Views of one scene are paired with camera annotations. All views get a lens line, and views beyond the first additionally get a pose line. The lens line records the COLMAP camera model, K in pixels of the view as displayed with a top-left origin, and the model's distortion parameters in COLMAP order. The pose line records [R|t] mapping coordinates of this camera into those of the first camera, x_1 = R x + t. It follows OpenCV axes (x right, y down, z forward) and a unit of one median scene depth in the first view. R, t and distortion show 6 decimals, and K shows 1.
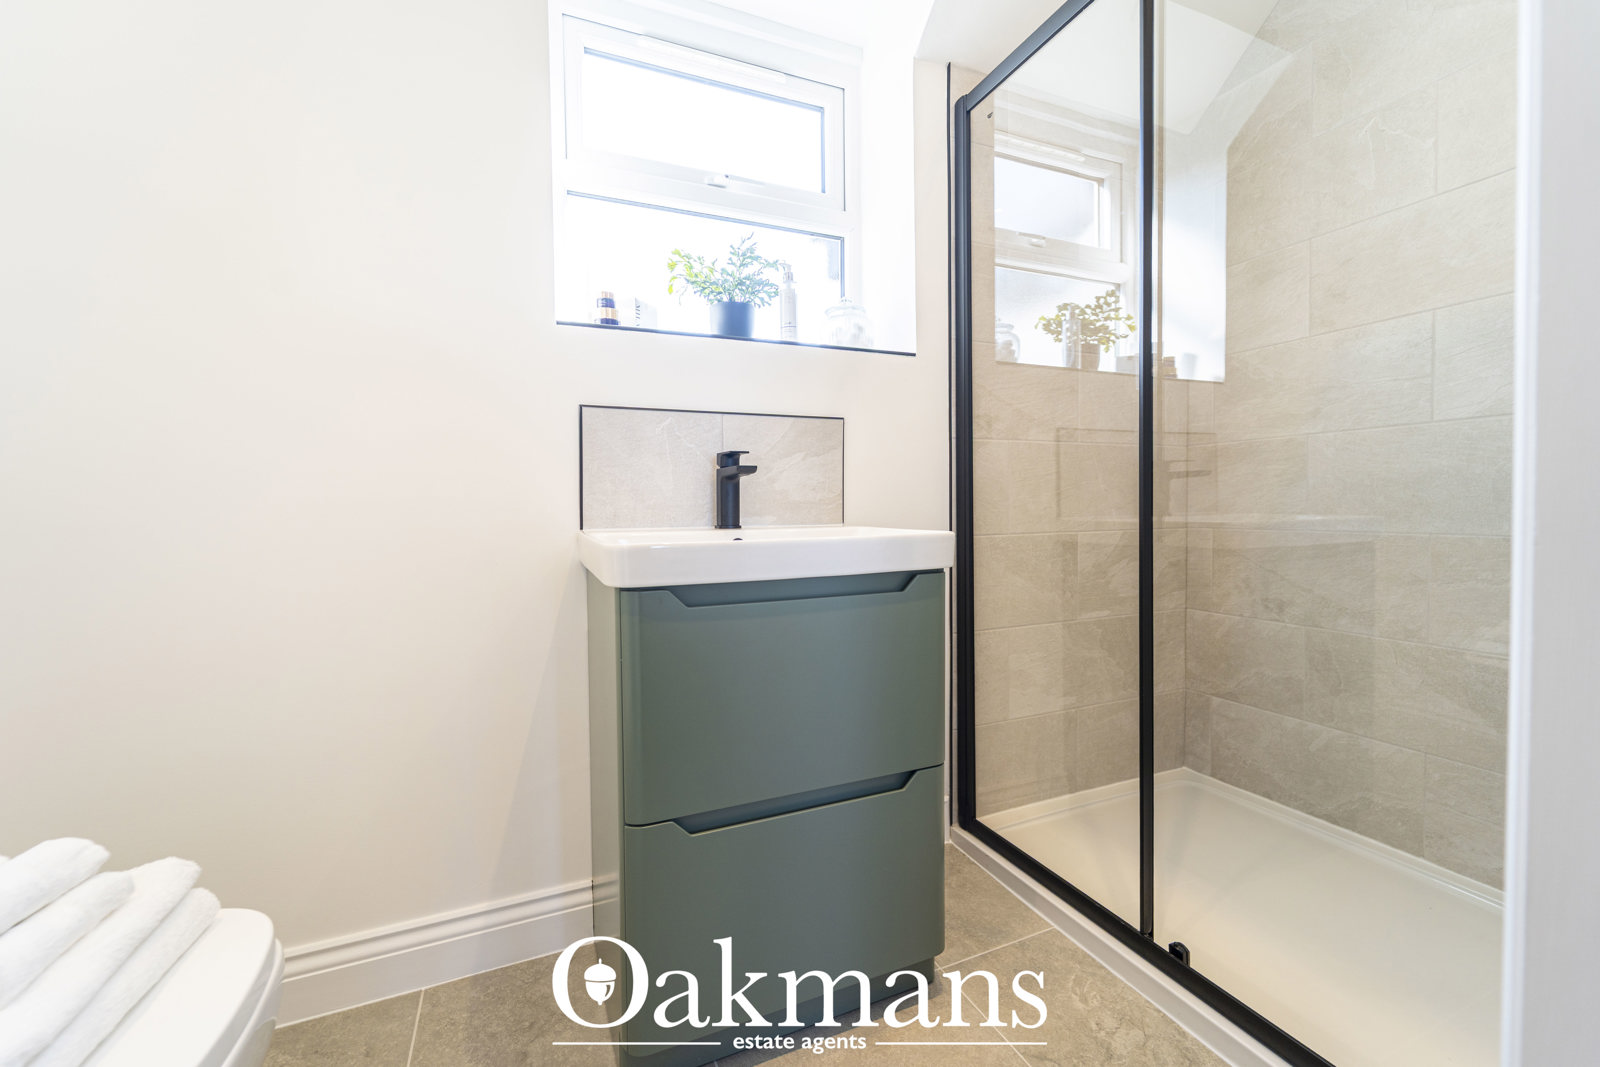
lens RADIAL K [[643.1, 0, 797.2], [0, 643.1, 528.4], [0, 0, 1]] dist [0.002725, -0.003088]
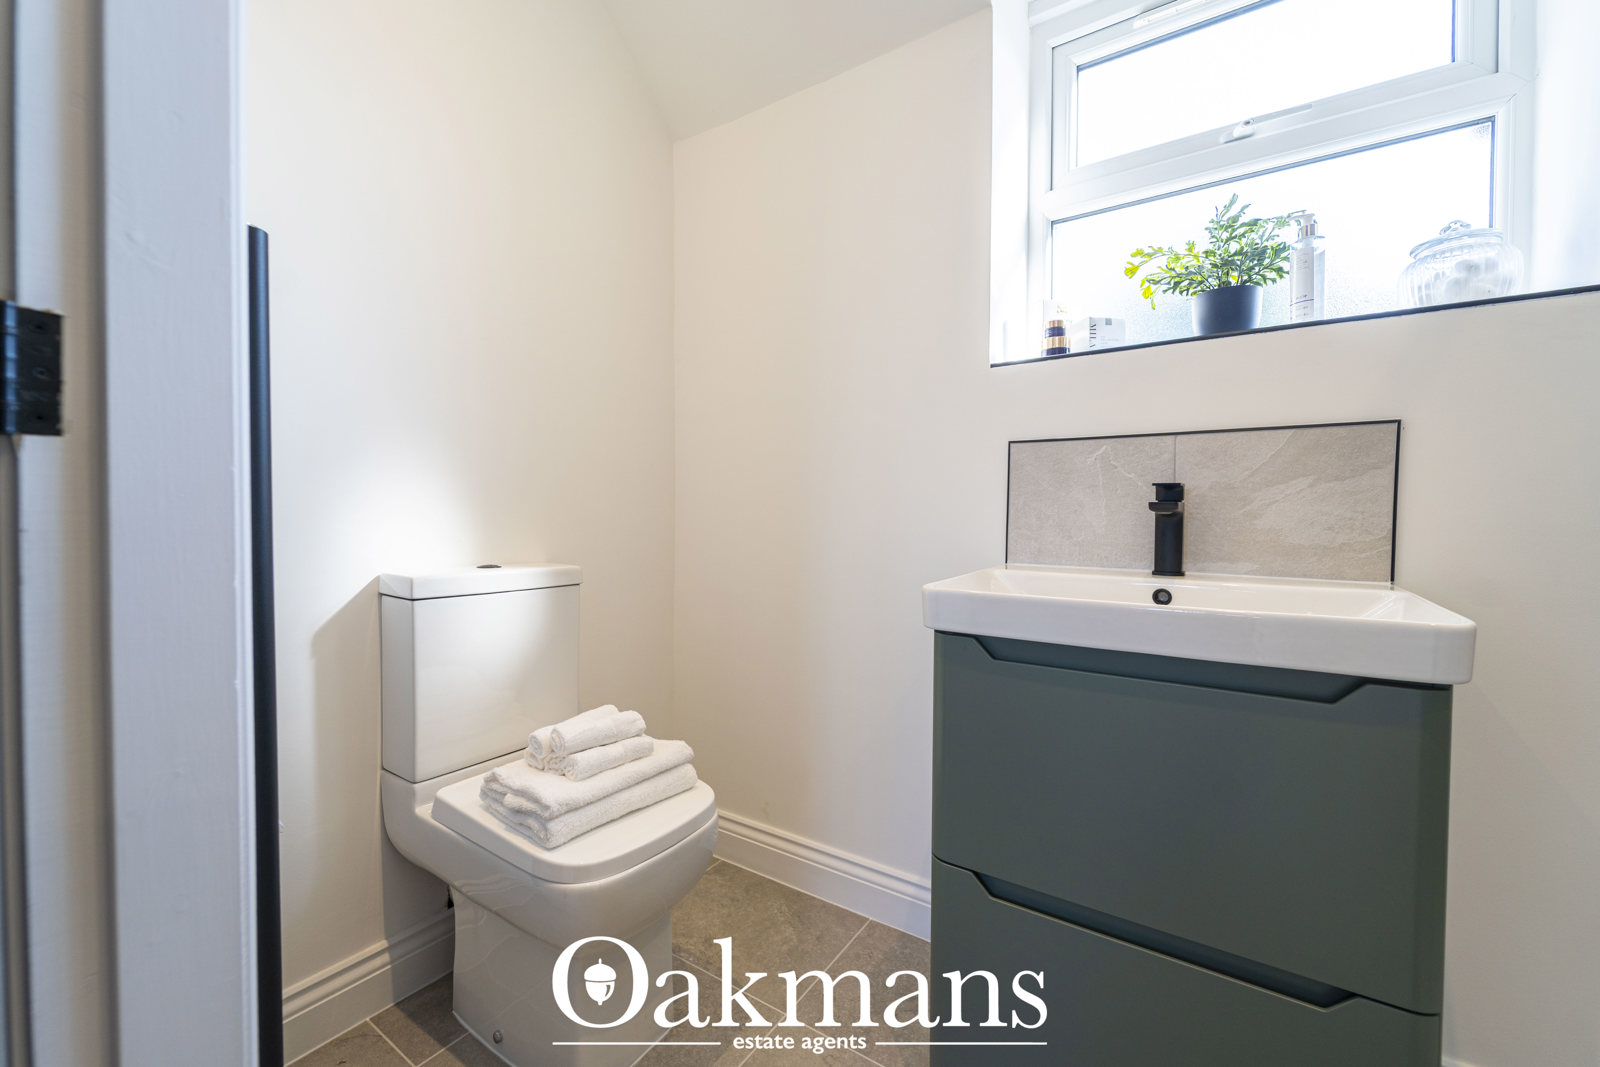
lens RADIAL K [[643.1, 0, 797.2], [0, 643.1, 528.4], [0, 0, 1]] dist [0.002725, -0.003088]
pose [[0.535804, 0.033853, -0.843664, 0.323474], [-0.040882, 0.999064, 0.014125, -0.050679], [0.843352, 0.026922, 0.536686, 0.155826]]
